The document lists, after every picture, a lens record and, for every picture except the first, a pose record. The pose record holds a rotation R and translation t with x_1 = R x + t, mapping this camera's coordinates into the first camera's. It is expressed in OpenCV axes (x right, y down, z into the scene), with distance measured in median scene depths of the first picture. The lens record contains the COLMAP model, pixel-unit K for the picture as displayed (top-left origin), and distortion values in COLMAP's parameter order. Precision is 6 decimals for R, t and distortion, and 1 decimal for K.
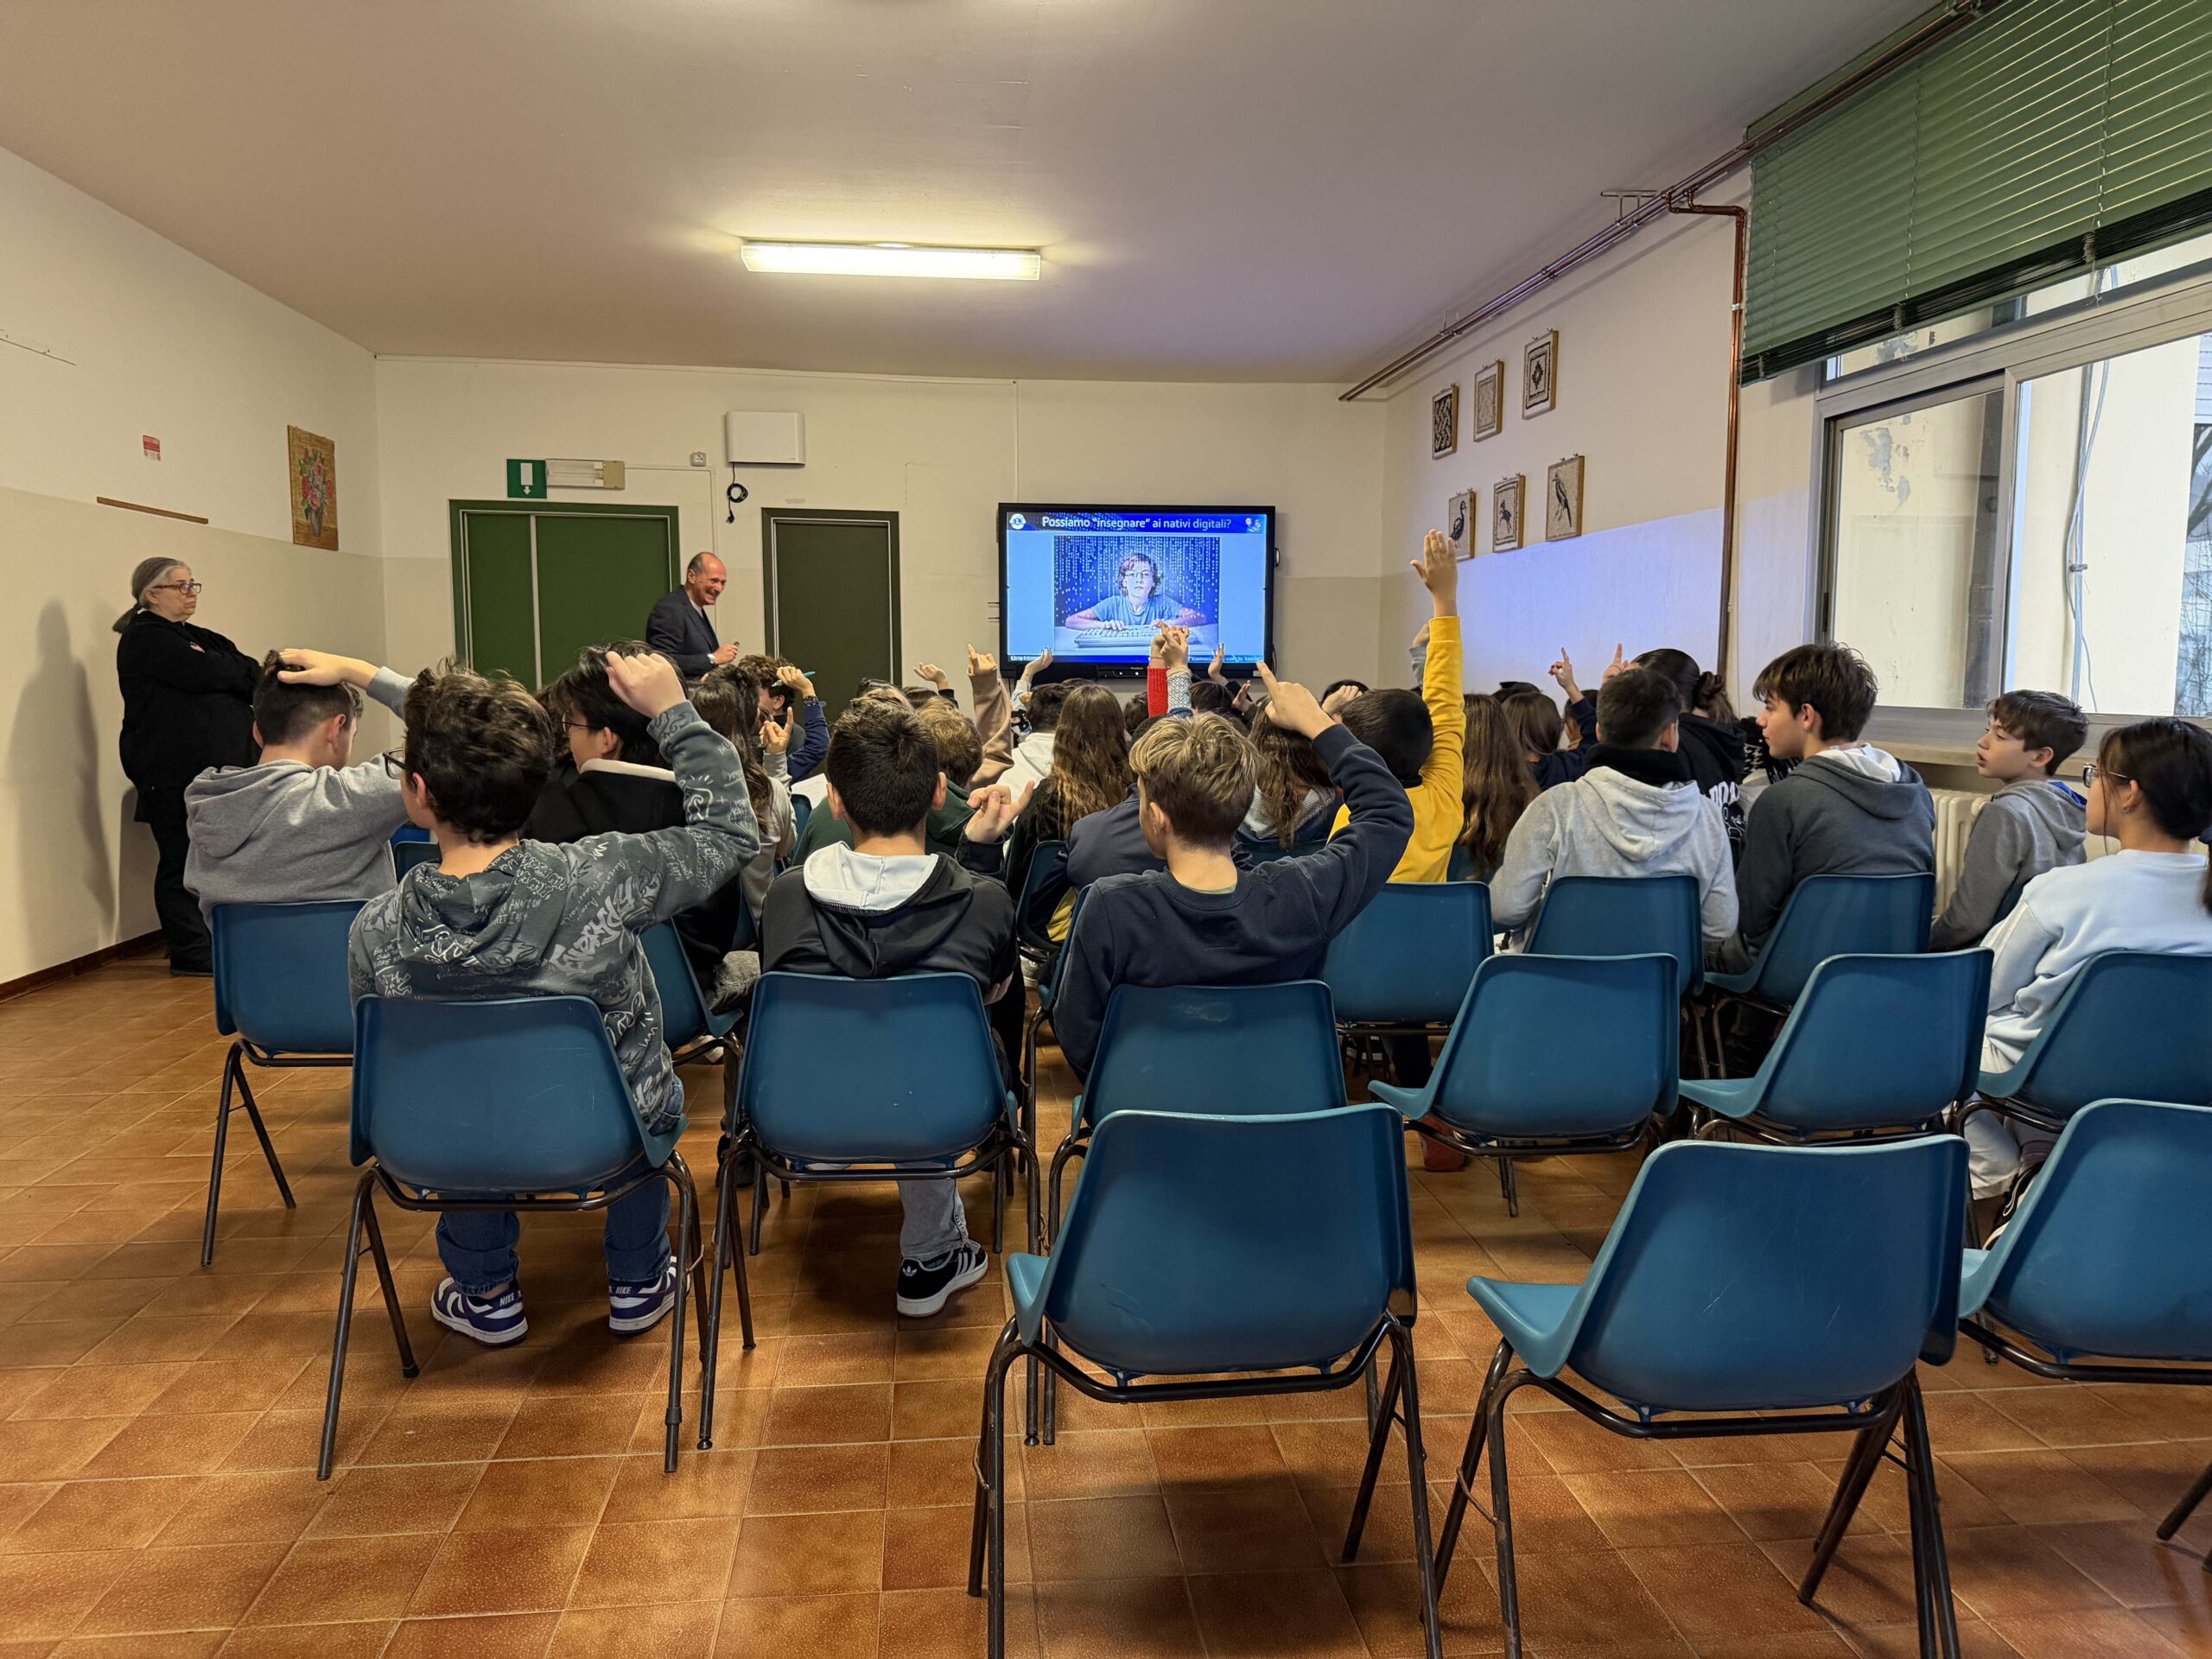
lens RADIAL K [[1624.6, 0, 1112.0], [0, 1624.6, 827.3], [0, 0, 1]] dist [0.055198, -0.069262]
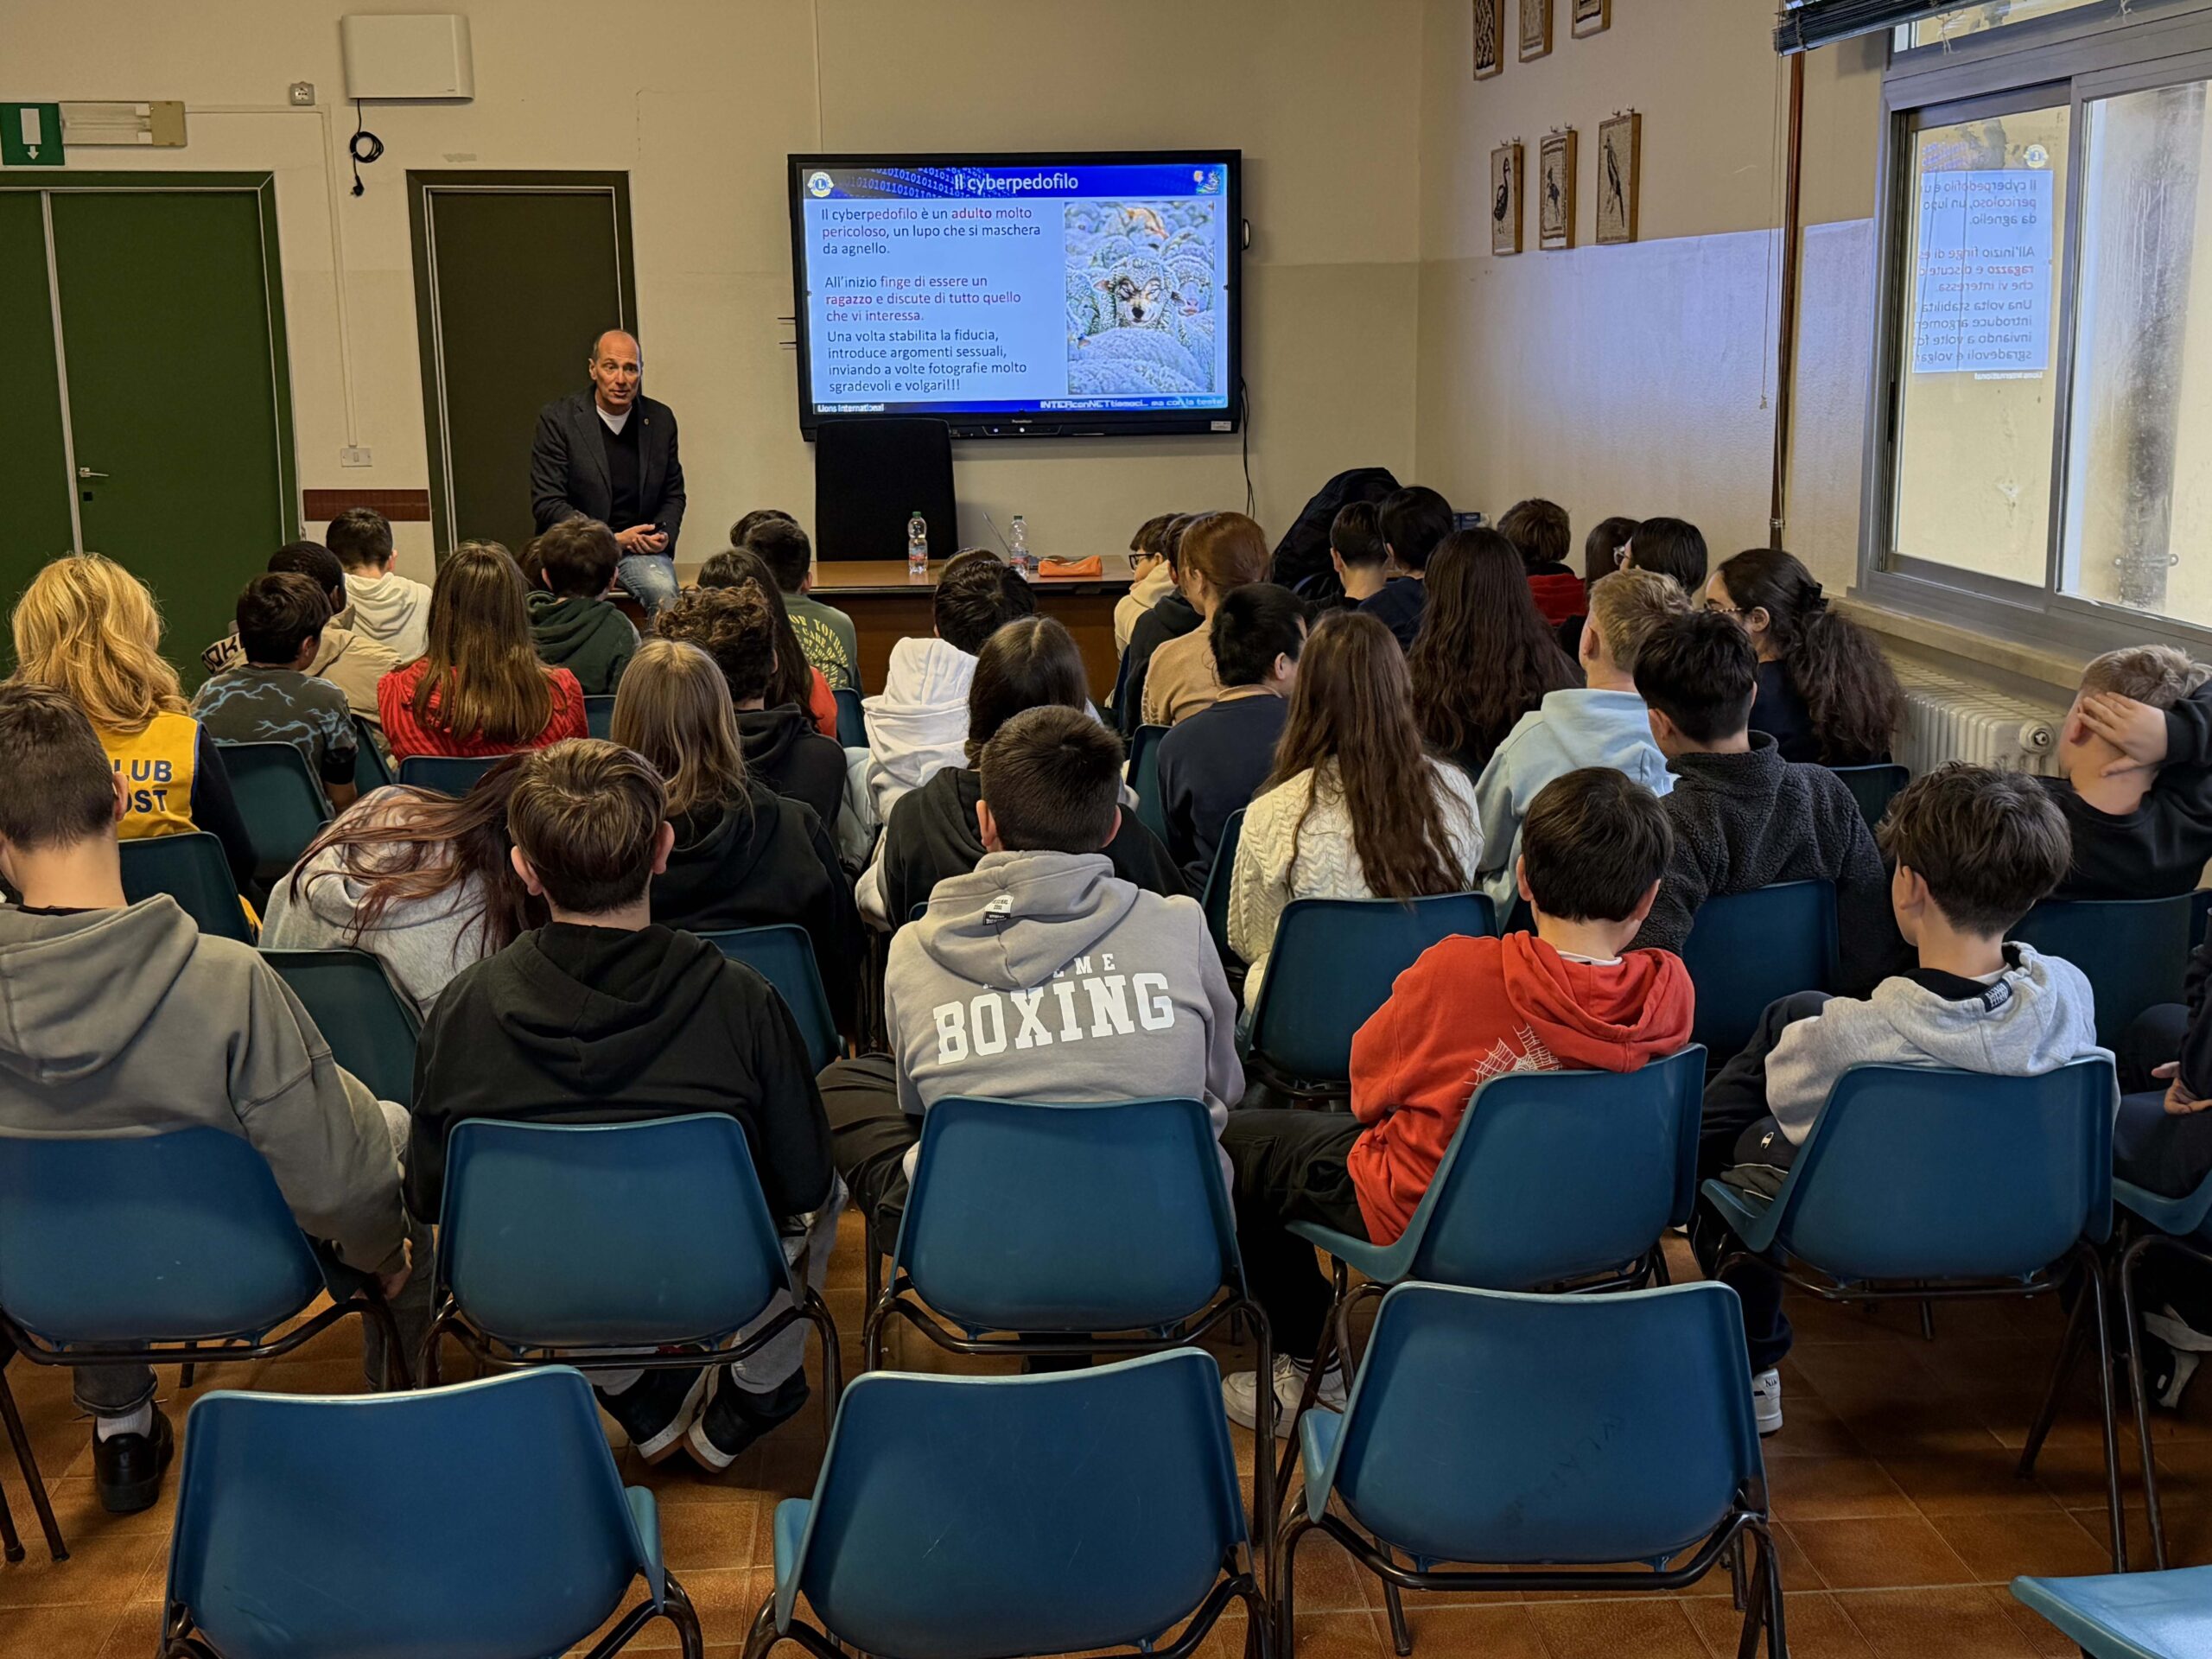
lens RADIAL K [[2799.7, 0, 1099.3], [0, 2799.7, 835.0], [0, 0, 1]] dist [0.126256, -0.435234]
pose [[0.999441, -0.013872, -0.030408, 0.076859], [0.016442, 0.996164, 0.085946, -0.033149], [0.029099, -0.086398, 0.995836, -0.079033]]
